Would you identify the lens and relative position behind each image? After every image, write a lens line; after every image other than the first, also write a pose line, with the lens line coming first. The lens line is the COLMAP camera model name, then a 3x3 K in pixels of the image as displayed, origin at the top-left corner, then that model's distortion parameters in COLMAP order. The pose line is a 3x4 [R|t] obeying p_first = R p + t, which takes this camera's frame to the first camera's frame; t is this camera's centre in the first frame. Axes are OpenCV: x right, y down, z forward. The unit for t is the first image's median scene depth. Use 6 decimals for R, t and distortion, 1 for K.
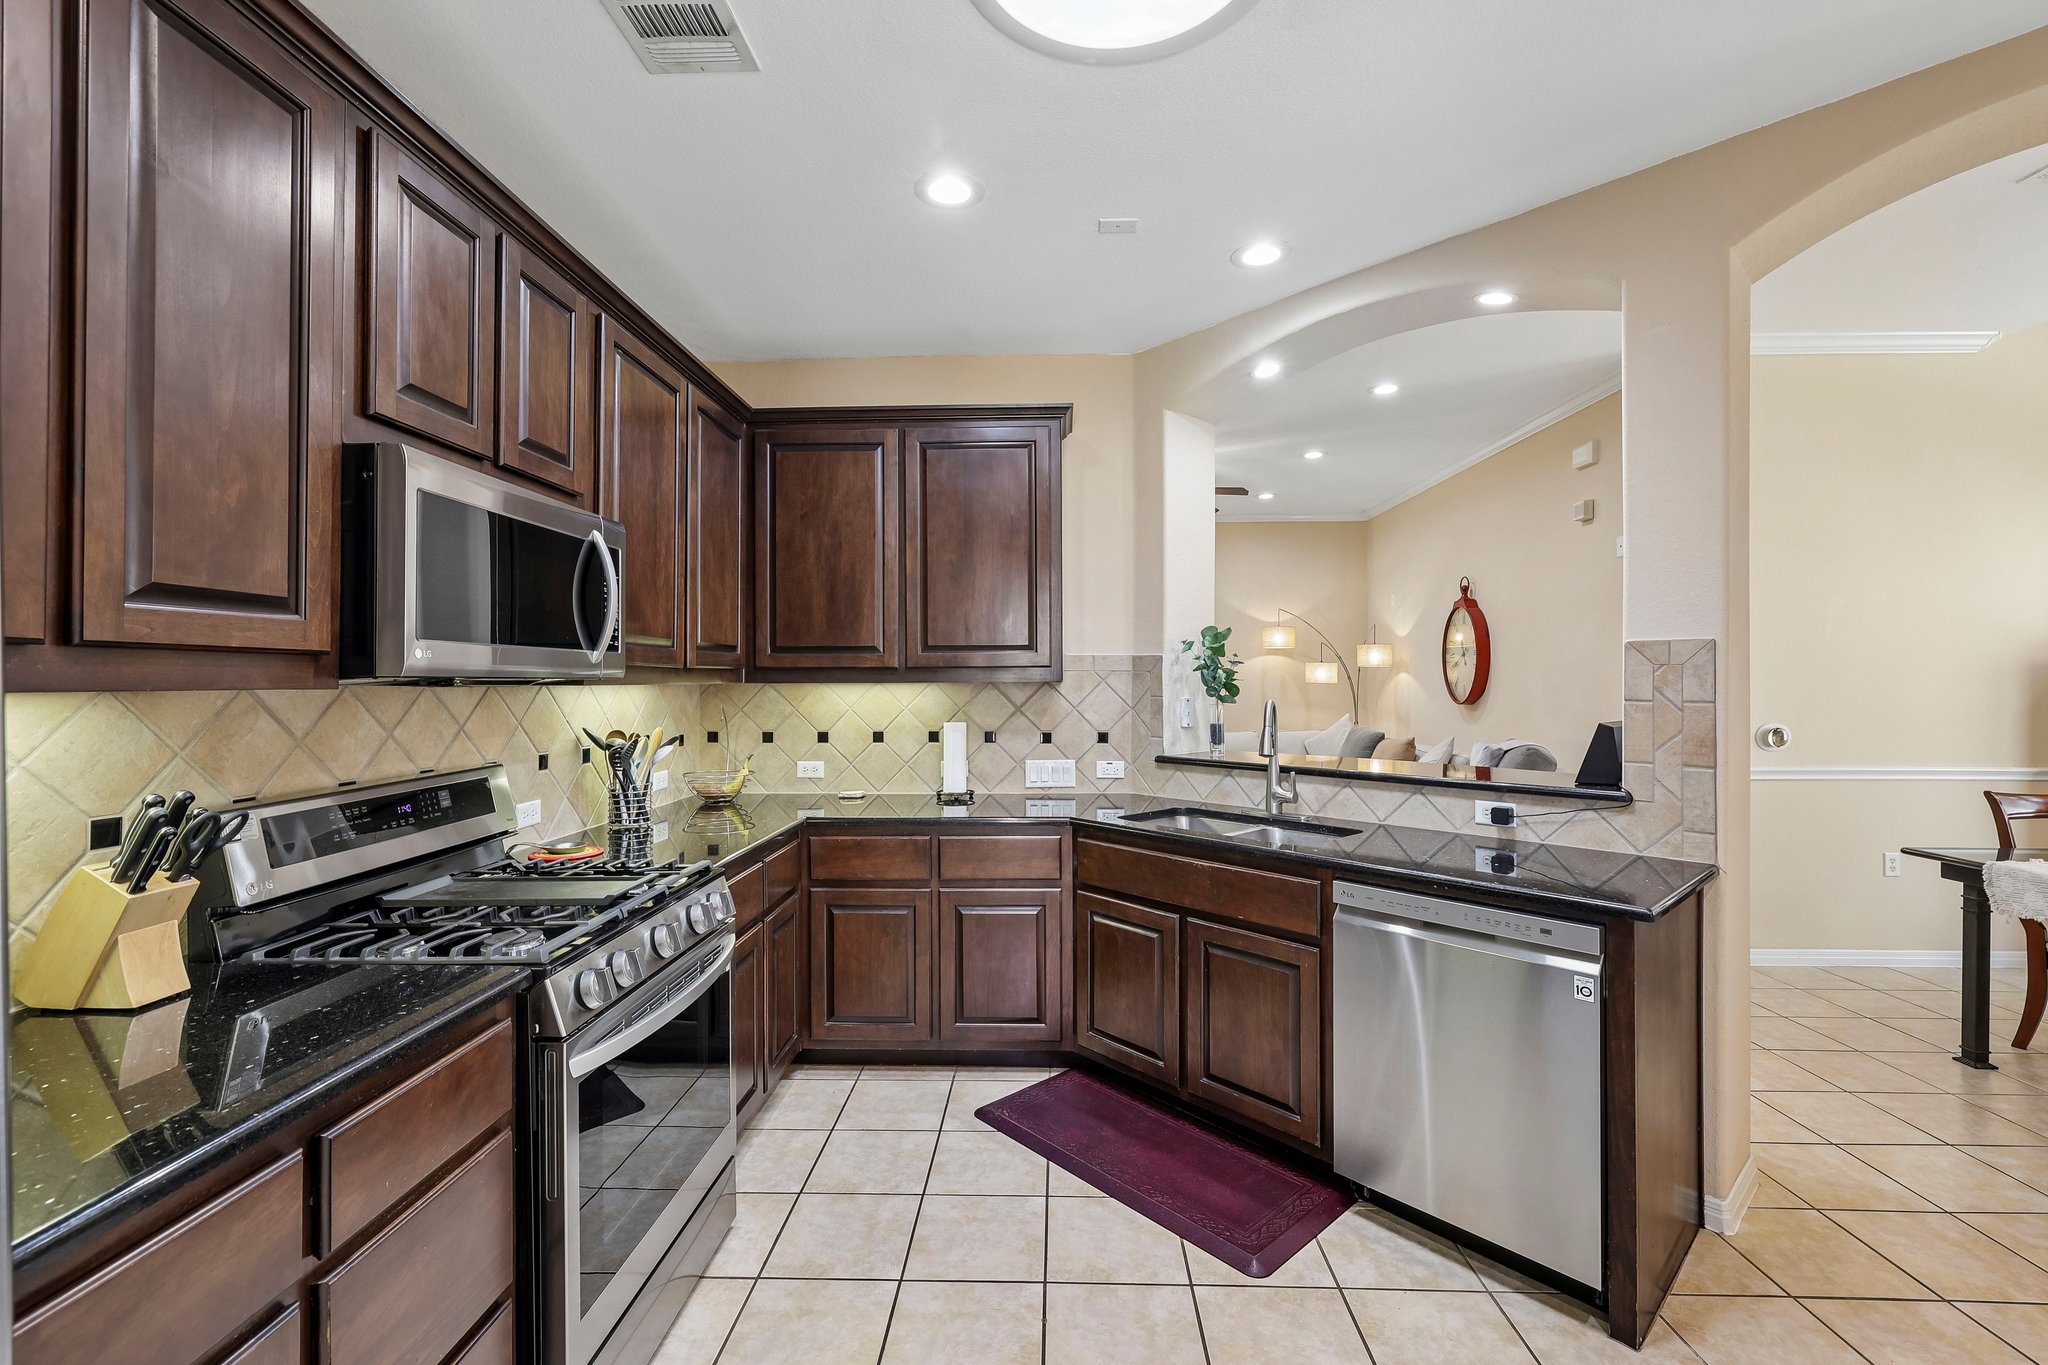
lens RADIAL K [[873.6, 0, 1033.1], [0, 873.6, 676.6], [0, 0, 1]] dist [0.000366, 0.000699]
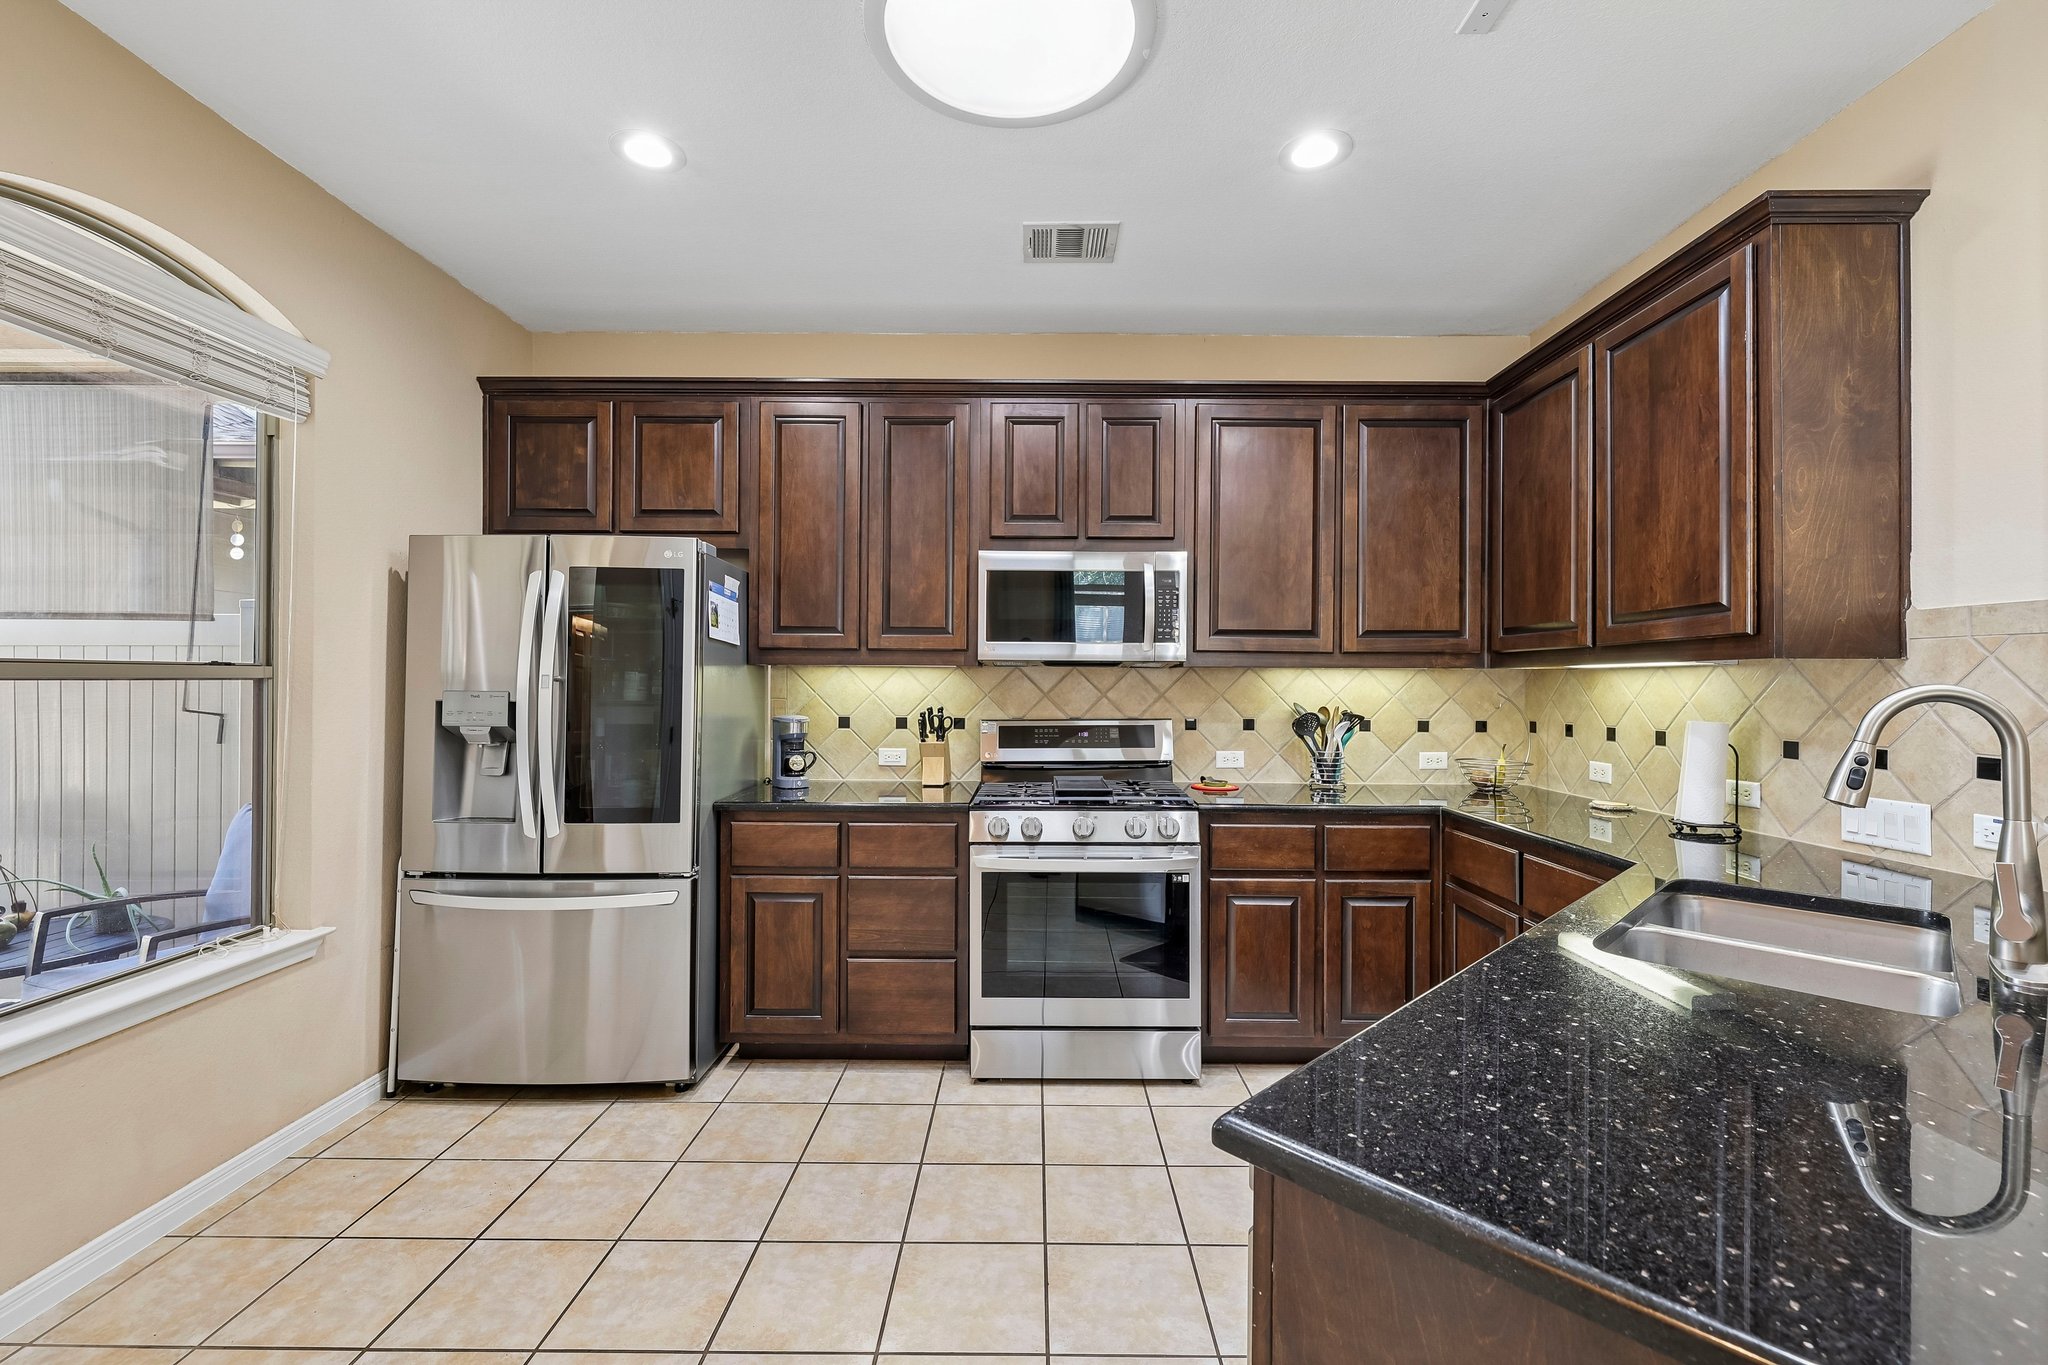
lens RADIAL K [[873.6, 0, 1023.0], [0, 873.6, 674.1], [0, 0, 1]] dist [0.000366, 0.000699]
pose [[0.014669, -0.008312, -0.999858, 0.747333], [-0.002440, 0.999962, -0.008349, 0.027737], [0.999889, 0.002562, 0.014648, 0.571446]]
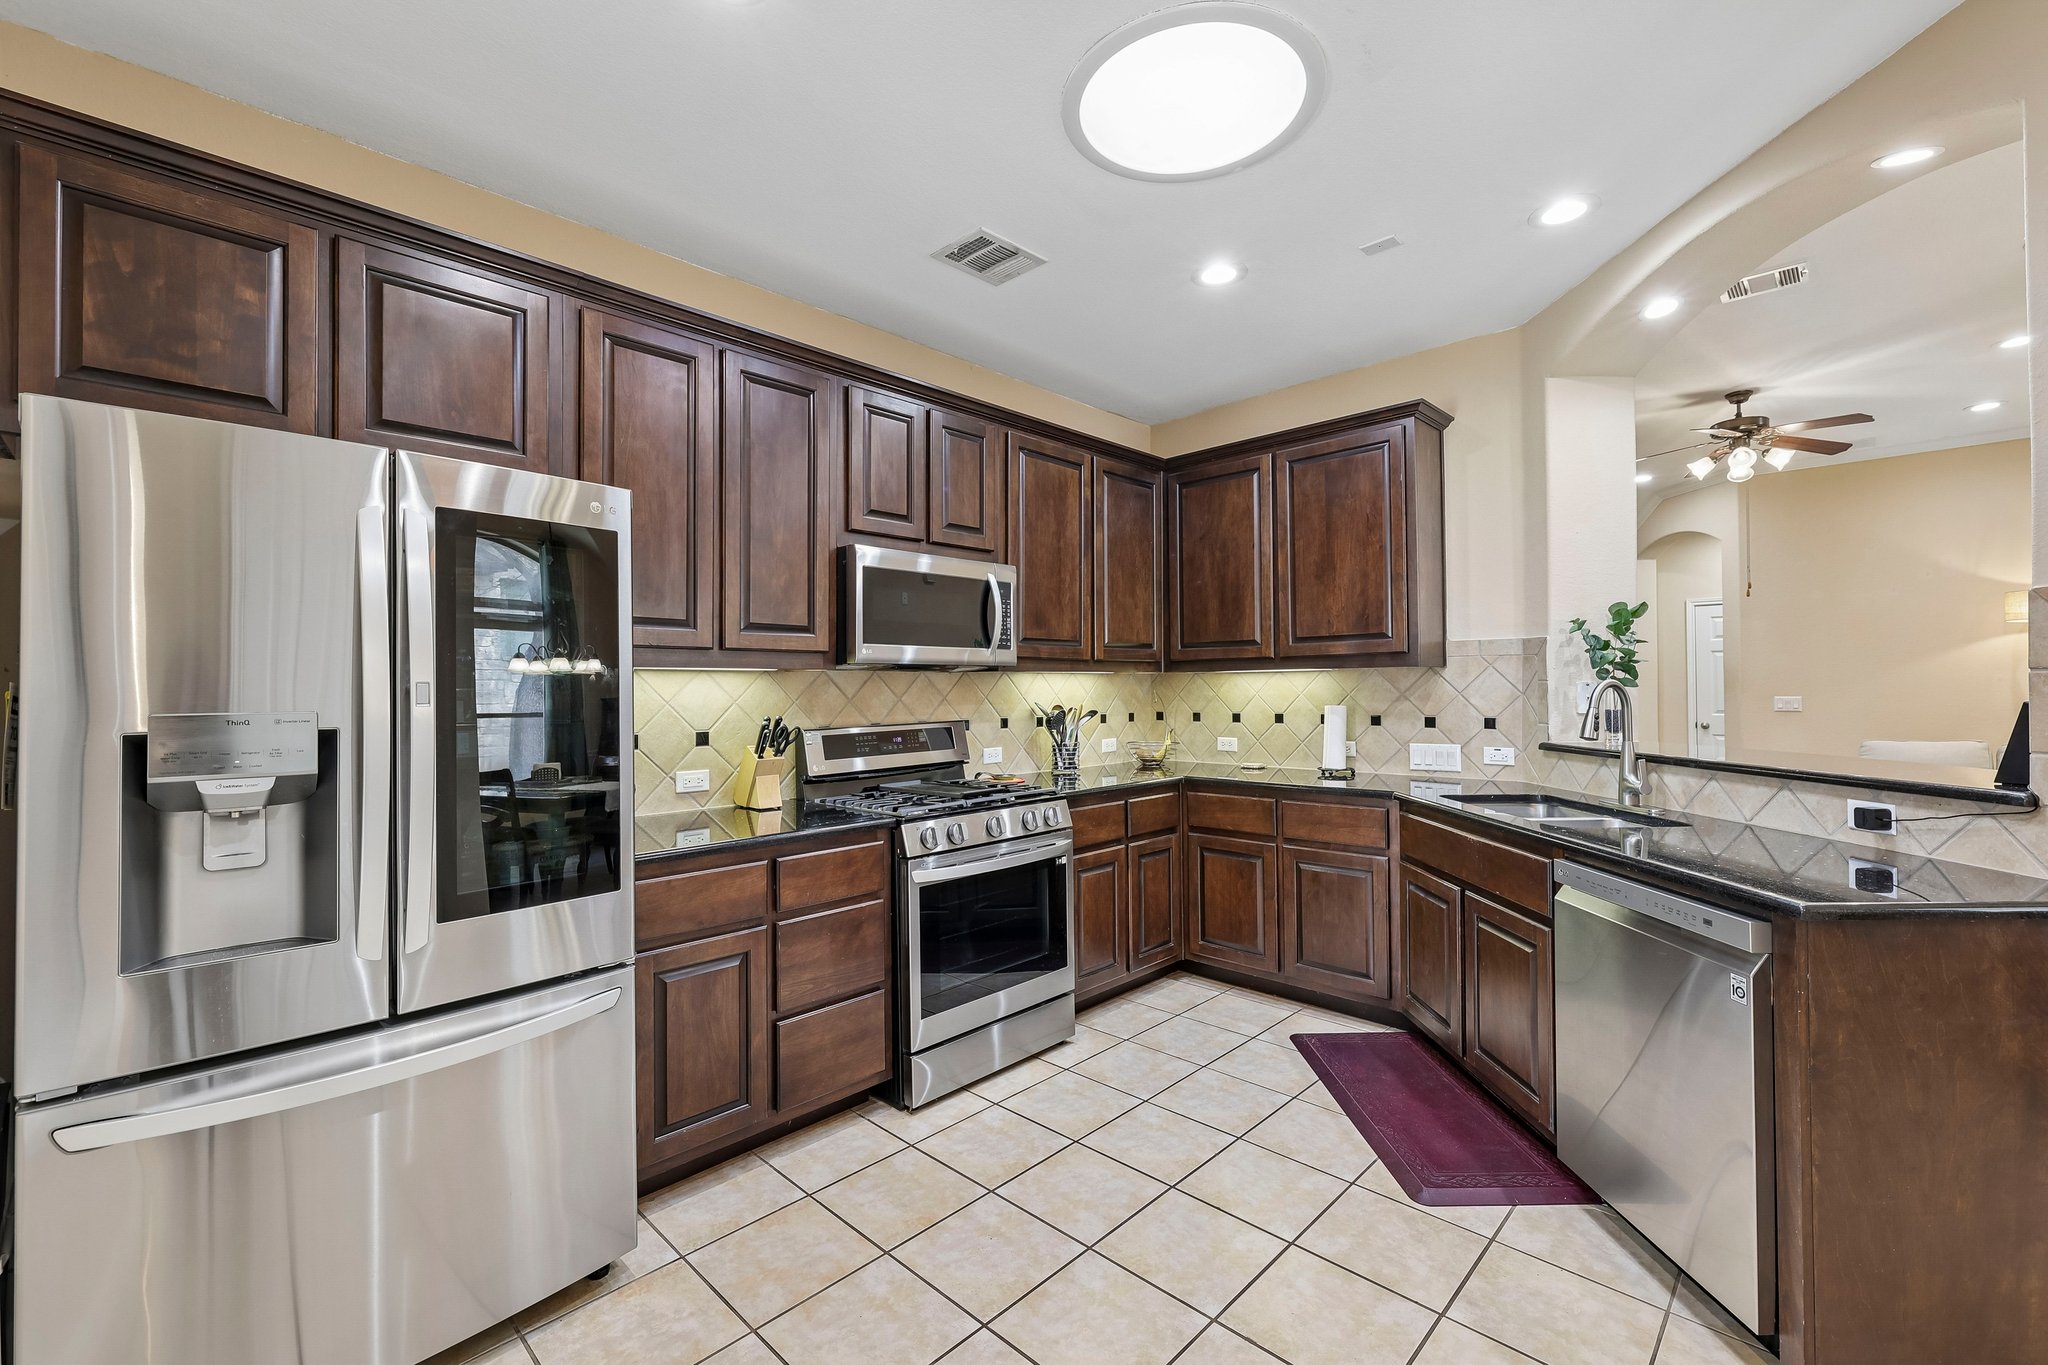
lens RADIAL K [[873.6, 0, 1033.0], [0, 873.6, 674.2], [0, 0, 1]] dist [0.000366, 0.000699]
pose [[0.739532, -0.014546, -0.672964, 0.470502], [0.009618, 0.999893, -0.011042, 0.026723], [0.673052, 0.001693, 0.739593, -0.094917]]
